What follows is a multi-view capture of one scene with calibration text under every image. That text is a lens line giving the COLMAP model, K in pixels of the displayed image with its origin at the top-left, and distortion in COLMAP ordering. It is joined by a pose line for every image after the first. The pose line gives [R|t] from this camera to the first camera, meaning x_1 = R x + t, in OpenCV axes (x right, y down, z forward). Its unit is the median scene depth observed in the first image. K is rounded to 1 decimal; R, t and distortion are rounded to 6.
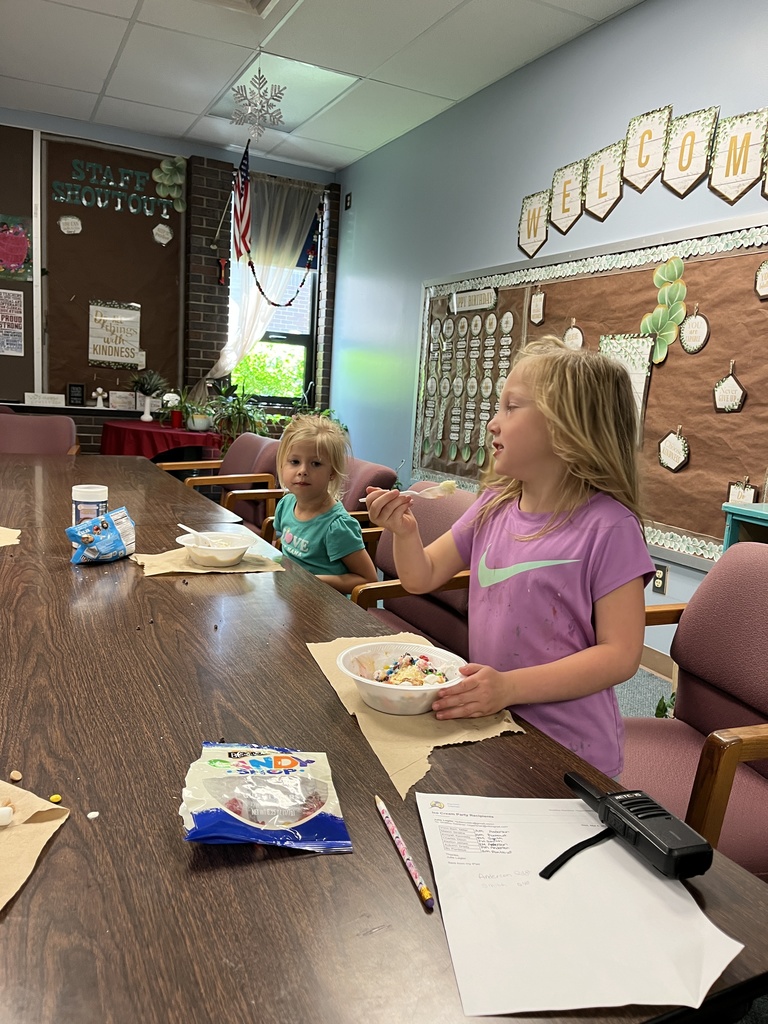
lens RADIAL K [[775.3, 0, 384.0], [0, 775.3, 512.0], [0, 0, 1]] dist [0.092166, -0.138062]
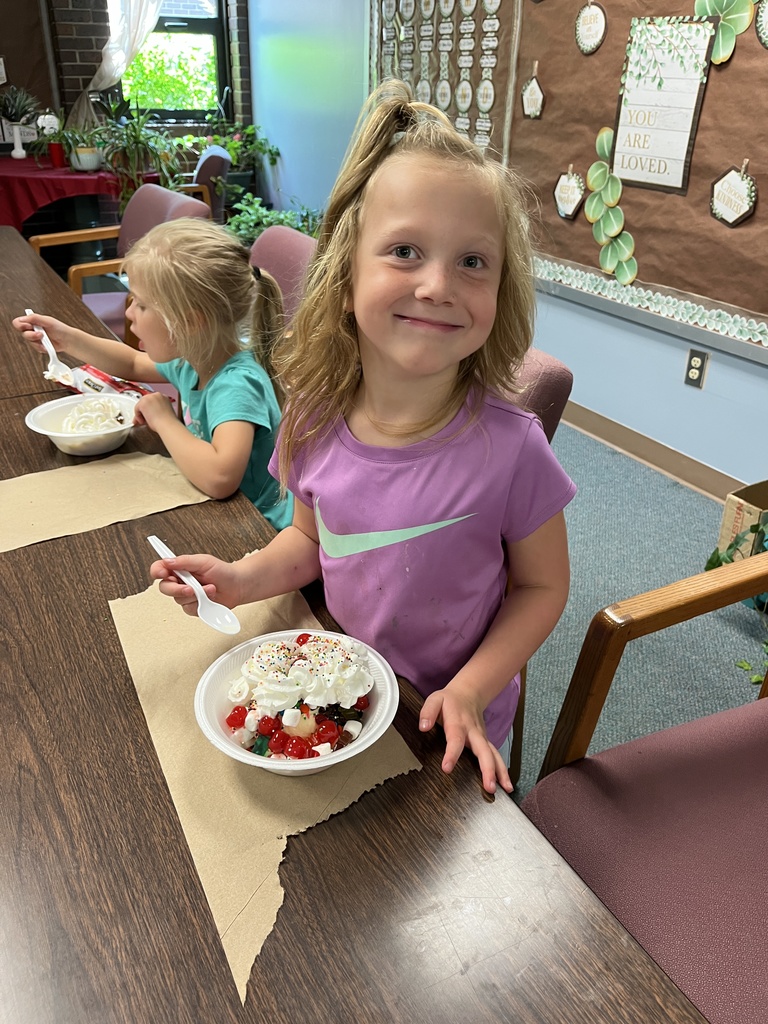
lens RADIAL K [[775.3, 0, 384.0], [0, 775.3, 512.0], [0, 0, 1]] dist [0.092166, -0.138062]
pose [[0.996091, -0.071461, 0.051925, -0.012060], [0.049216, 0.937109, 0.345550, -0.048519], [-0.073353, -0.341644, 0.936963, 0.153946]]
